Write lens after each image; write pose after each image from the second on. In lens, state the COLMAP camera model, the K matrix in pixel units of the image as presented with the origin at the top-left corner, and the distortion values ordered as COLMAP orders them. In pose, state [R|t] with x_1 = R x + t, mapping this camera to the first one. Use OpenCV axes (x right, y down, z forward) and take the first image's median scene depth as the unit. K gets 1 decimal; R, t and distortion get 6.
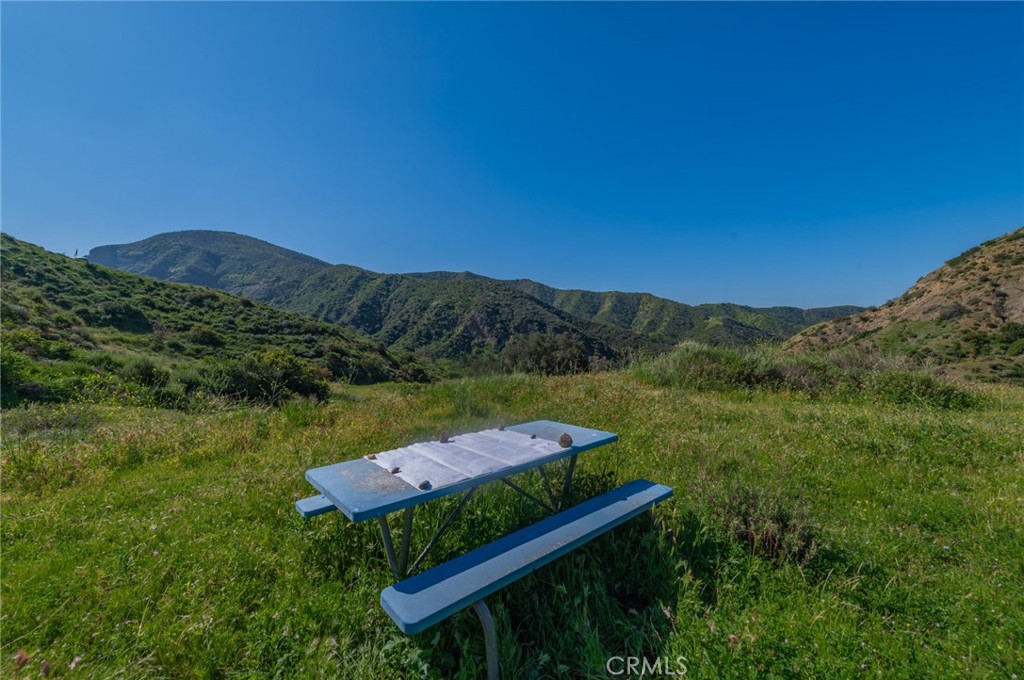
lens RADIAL K [[399.0, 0, 512.9], [0, 399.0, 341.8], [0, 0, 1]] dist [0.019991, -0.005493]
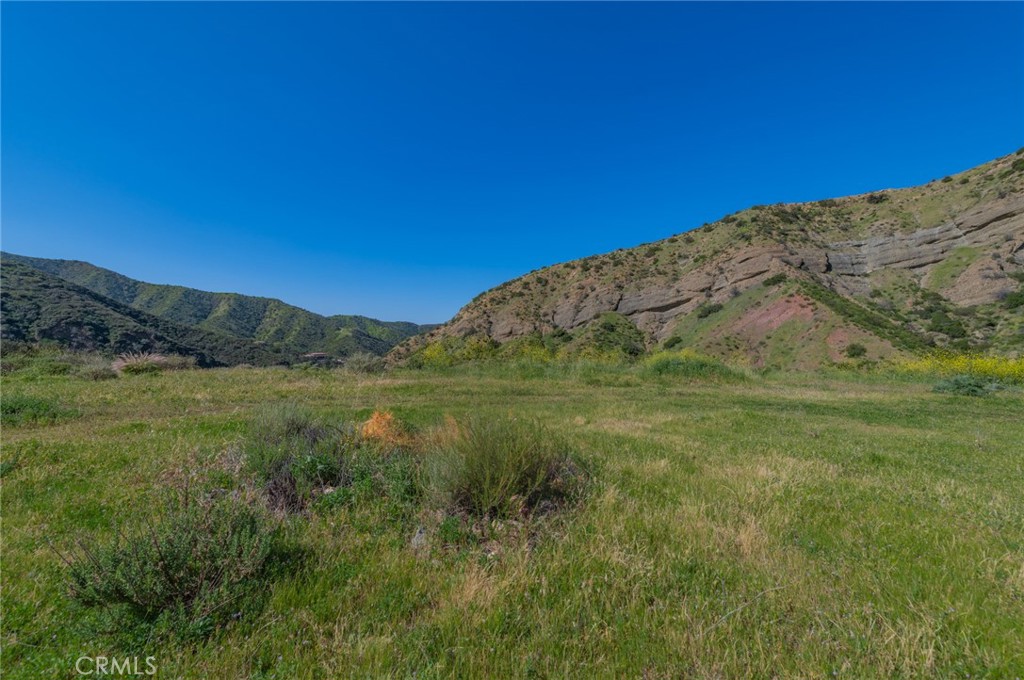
lens RADIAL K [[399.0, 0, 513.1], [0, 399.0, 342.3], [0, 0, 1]] dist [0.019991, -0.005493]
pose [[0.663211, 0.014549, 0.748291, 0.020138], [0.003321, 0.999744, -0.022381, 0.000515], [-0.748425, 0.017328, 0.662993, -0.050485]]
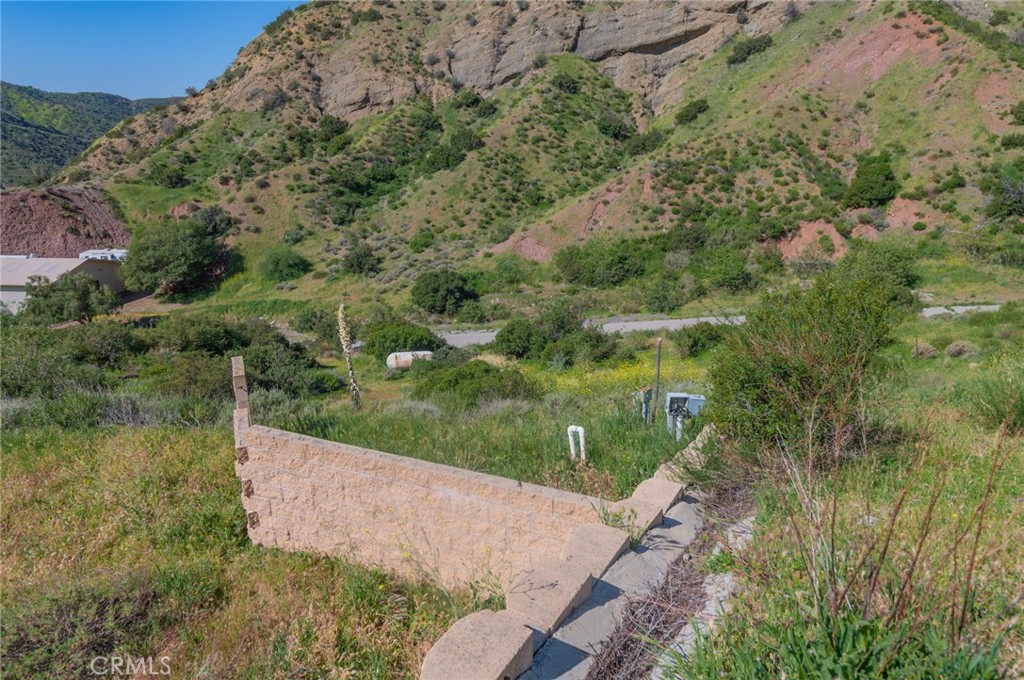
lens RADIAL K [[638.2, 0, 514.8], [0, 638.2, 341.3], [0, 0, 1]] dist [0.020307, -0.008776]
pose [[0.429727, -0.277781, 0.859170, 0.055648], [0.030009, 0.955373, 0.293876, 0.006415], [-0.902460, -0.100503, 0.418885, 0.027837]]
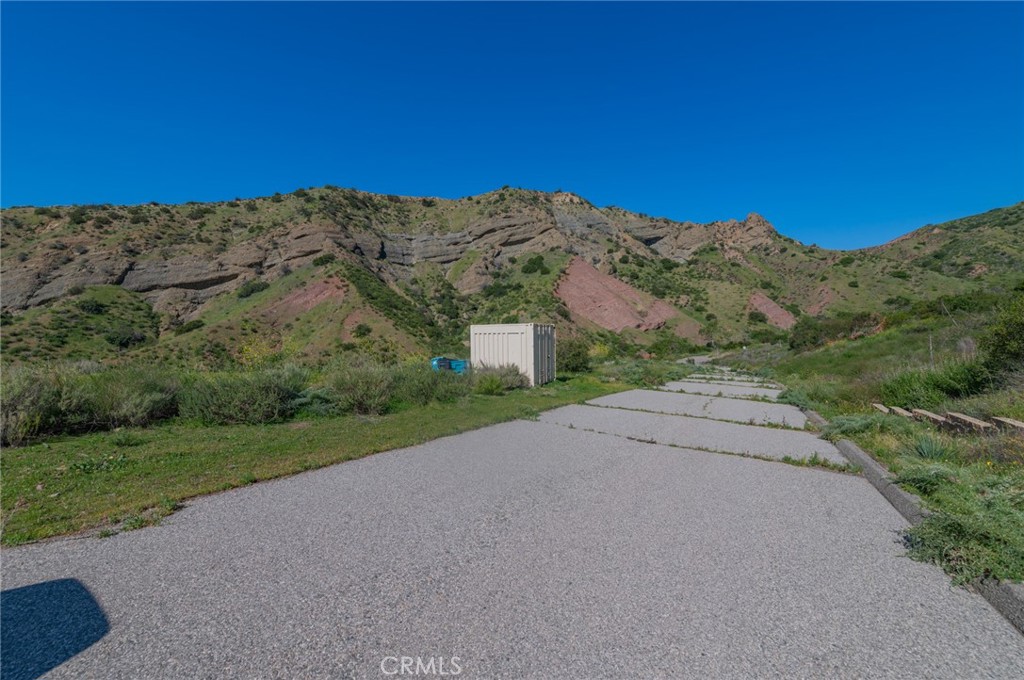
lens RADIAL K [[399.0, 0, 514.4], [0, 399.0, 342.4], [0, 0, 1]] dist [0.019991, -0.005493]
pose [[-0.092423, -0.025251, 0.995400, 0.095726], [0.044508, 0.998574, 0.029464, 0.005655], [-0.994725, 0.047026, -0.091168, -0.126918]]
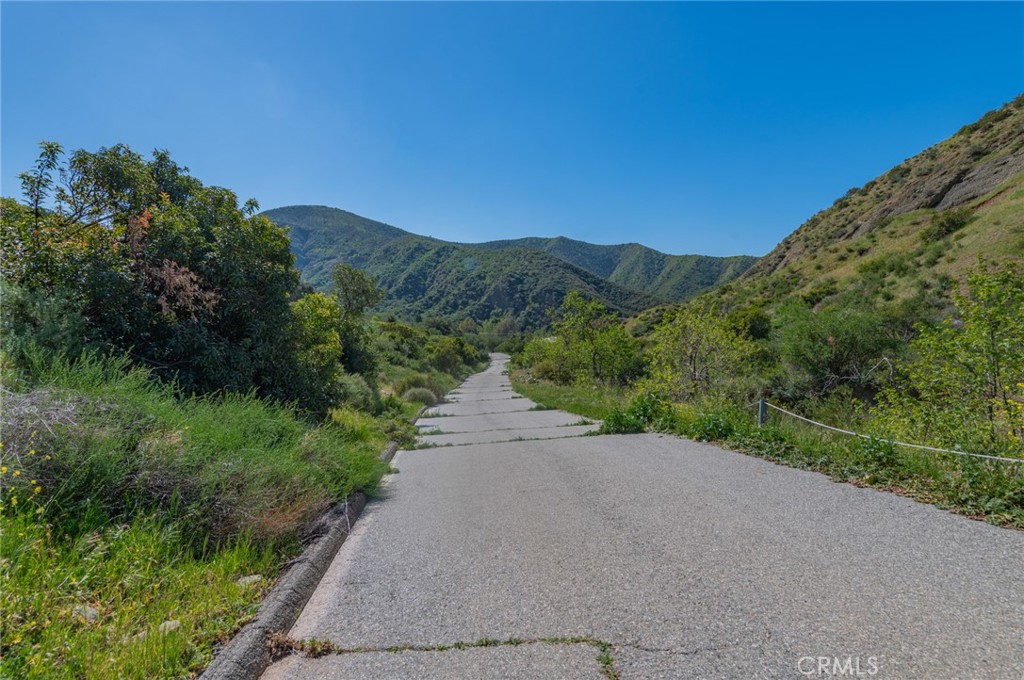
lens RADIAL K [[511.0, 0, 512.0], [0, 511.0, 347.8], [0, 0, 1]] dist [0.006741, -0.000069]
pose [[0.955618, 0.029288, -0.293149, 0.326937], [-0.016083, 0.998749, 0.047354, 0.029992], [0.294169, -0.040537, 0.954893, -0.220632]]
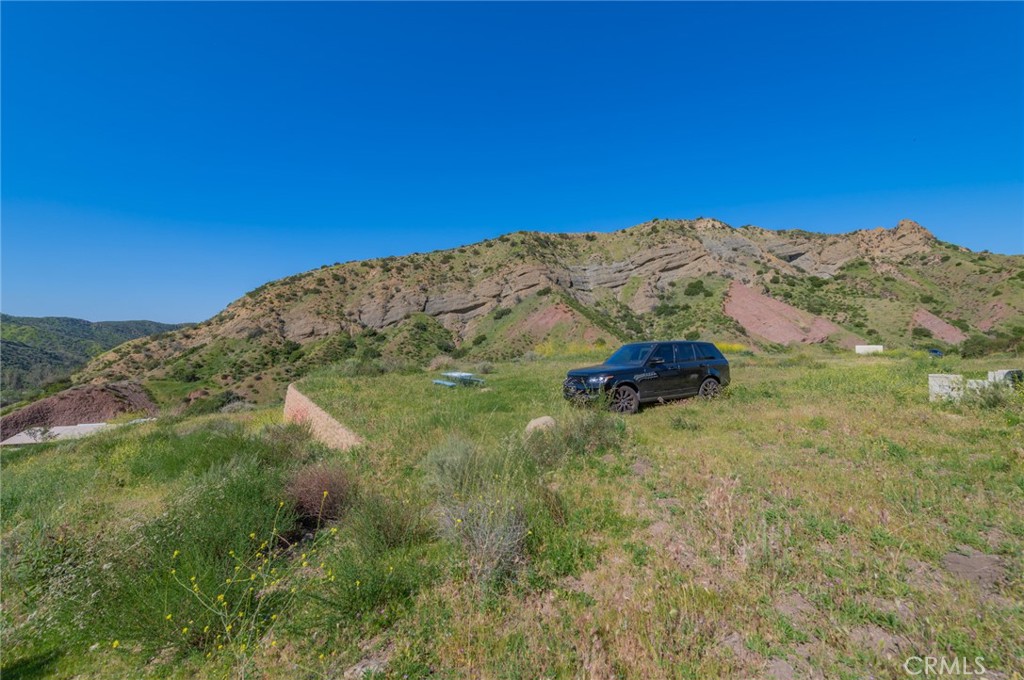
lens RADIAL K [[399.0, 0, 513.2], [0, 399.0, 342.4], [0, 0, 1]] dist [0.019991, -0.005493]
pose [[0.132156, -0.000571, 0.991229, -0.044045], [0.036874, 0.999311, -0.004341, -0.001215], [-0.990543, 0.037124, 0.132086, -0.005488]]
